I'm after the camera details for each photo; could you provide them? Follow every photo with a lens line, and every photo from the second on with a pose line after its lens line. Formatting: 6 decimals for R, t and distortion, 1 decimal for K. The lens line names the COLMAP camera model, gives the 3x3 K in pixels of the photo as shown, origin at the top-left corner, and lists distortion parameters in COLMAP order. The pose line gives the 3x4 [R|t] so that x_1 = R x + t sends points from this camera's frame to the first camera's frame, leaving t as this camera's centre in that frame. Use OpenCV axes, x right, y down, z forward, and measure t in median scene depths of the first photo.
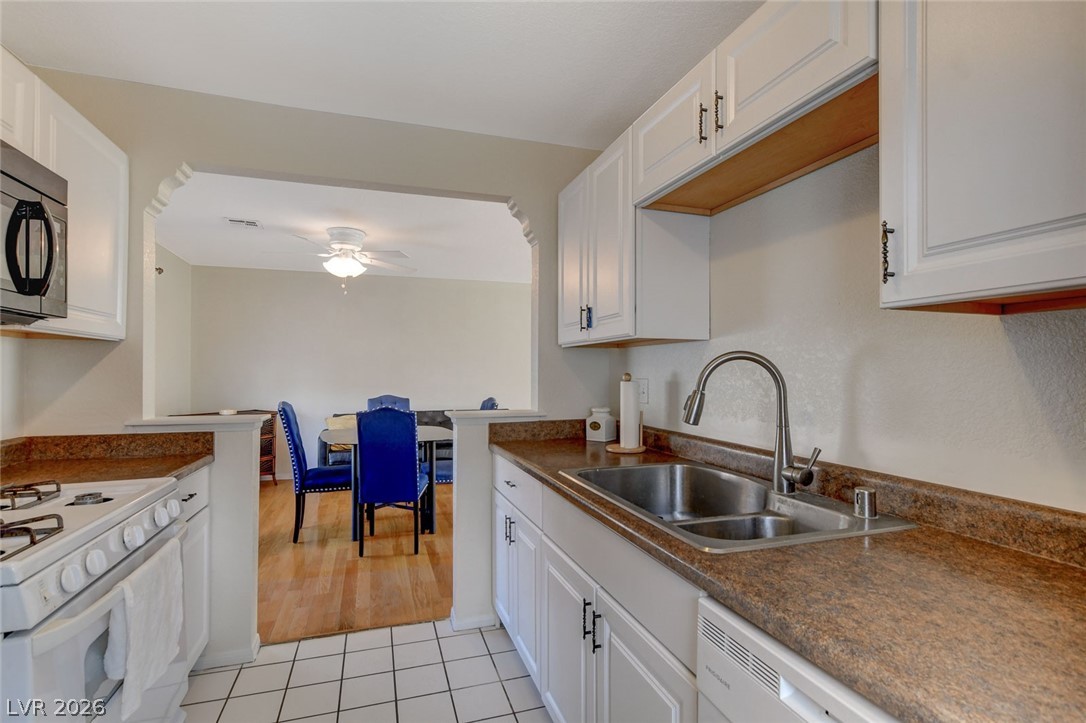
lens RADIAL K [[522.0, 0, 540.9], [0, 522.0, 363.6], [0, 0, 1]] dist [-0.017768, 0.002098]
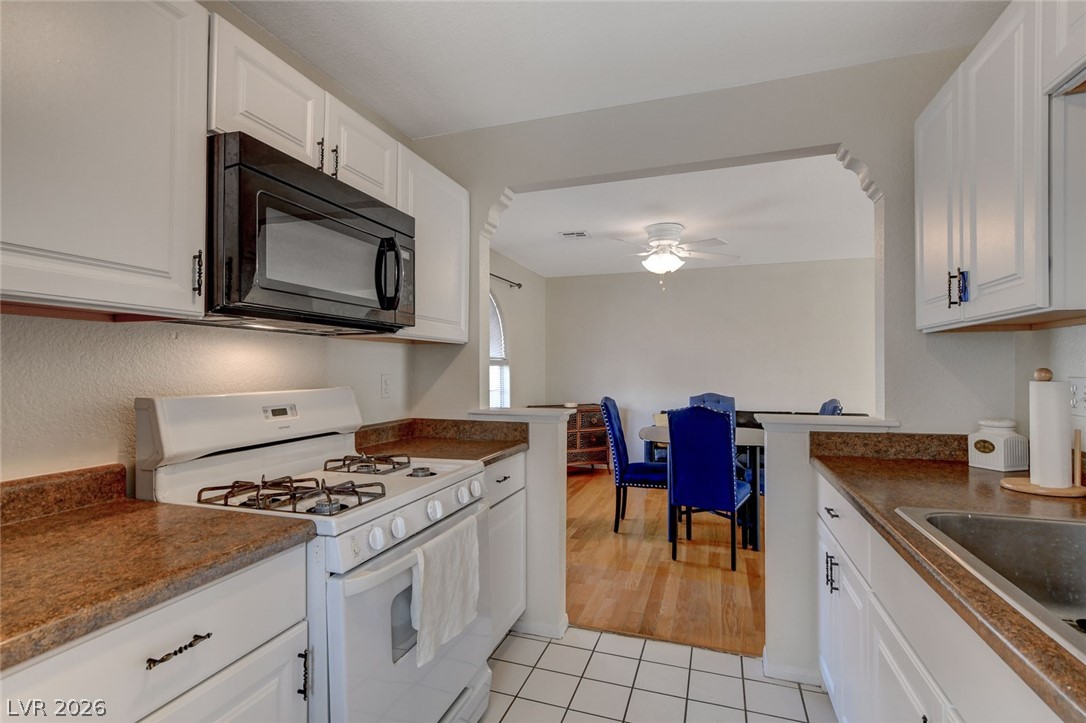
lens RADIAL K [[510.8, 0, 545.0], [0, 510.8, 363.5], [0, 0, 1]] dist [-0.011213, 0.003426]
pose [[0.786038, -0.010329, -0.618092, 0.069798], [0.012864, 0.999917, -0.000350, 0.004738], [0.618045, -0.007676, 0.786105, 0.140736]]
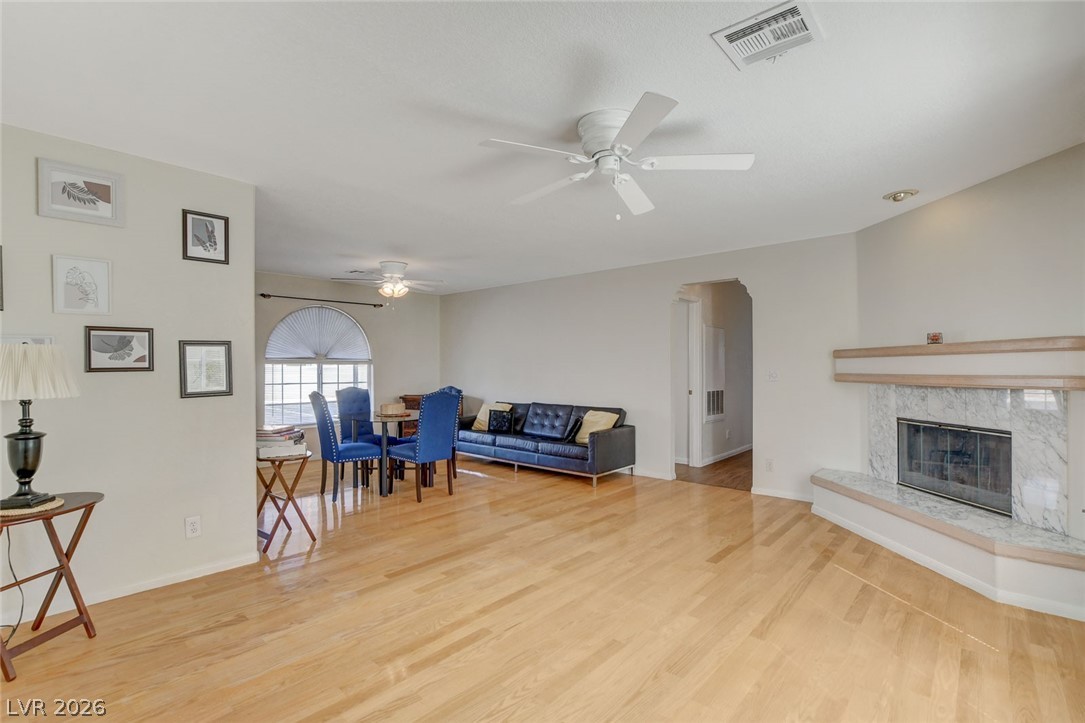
lens RADIAL K [[510.3, 0, 531.0], [0, 510.3, 367.2], [0, 0, 1]] dist [-0.011213, 0.003426]
pose [[0.473460, -0.000986, -0.880815, 2.039144], [0.013016, 0.999898, 0.005877, 0.022048], [0.880719, -0.014247, 0.473424, 1.442021]]
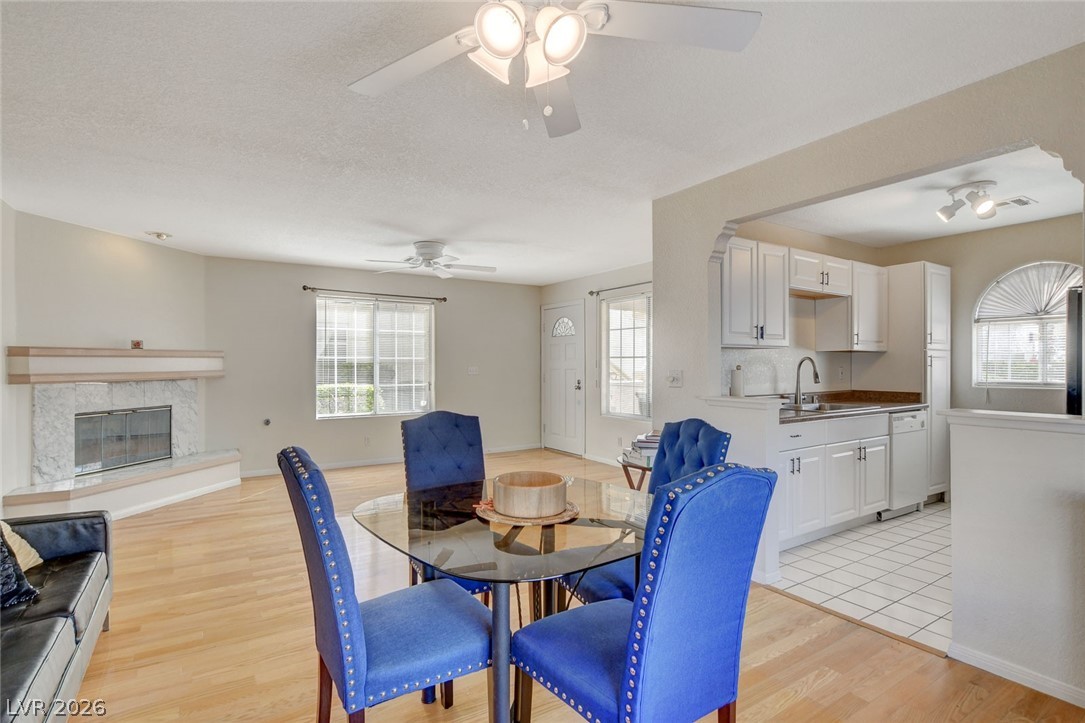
lens RADIAL K [[534.0, 0, 536.4], [0, 534.0, 363.6], [0, 0, 1]] dist [-0.004763, -0.000216]
pose [[-0.229740, -0.000586, 0.973252, -1.568924], [-0.010035, 0.999948, -0.001767, 0.024318], [-0.973200, -0.010173, -0.229734, 2.274486]]
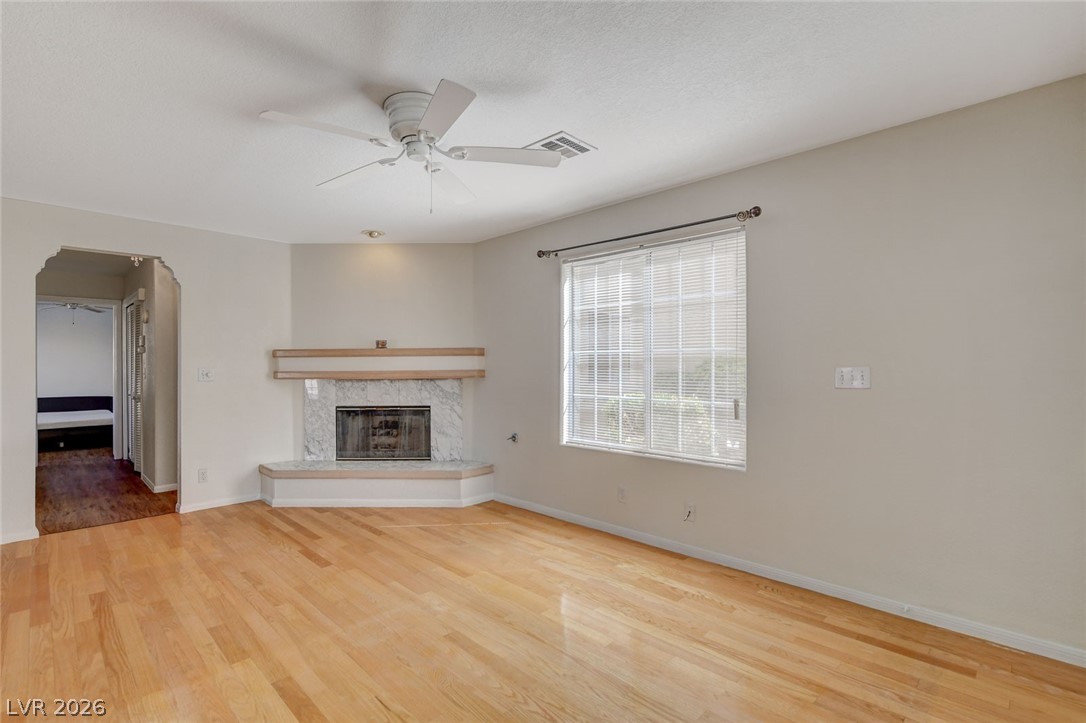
lens RADIAL K [[510.8, 0, 534.0], [0, 510.8, 362.2], [0, 0, 1]] dist [-0.011213, 0.003426]
pose [[0.904440, -0.002321, 0.426594, 0.800032], [0.000102, 0.999986, 0.005224, 0.023268], [-0.426601, -0.004681, 0.904428, 1.018554]]
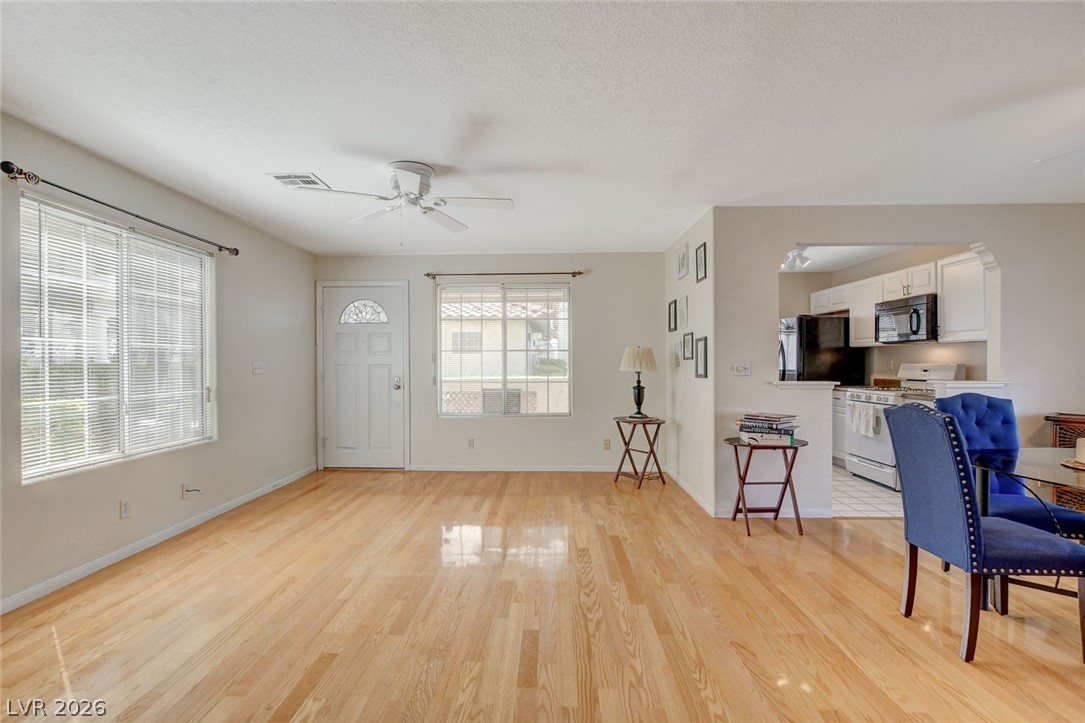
lens RADIAL K [[510.3, 0, 535.8], [0, 510.3, 366.5], [0, 0, 1]] dist [-0.011213, 0.003426]
pose [[-0.932713, -0.001961, 0.360614, 0.119344], [-0.002626, 0.999996, -0.001354, 0.064449], [-0.360610, -0.002209, -0.932714, 3.522541]]
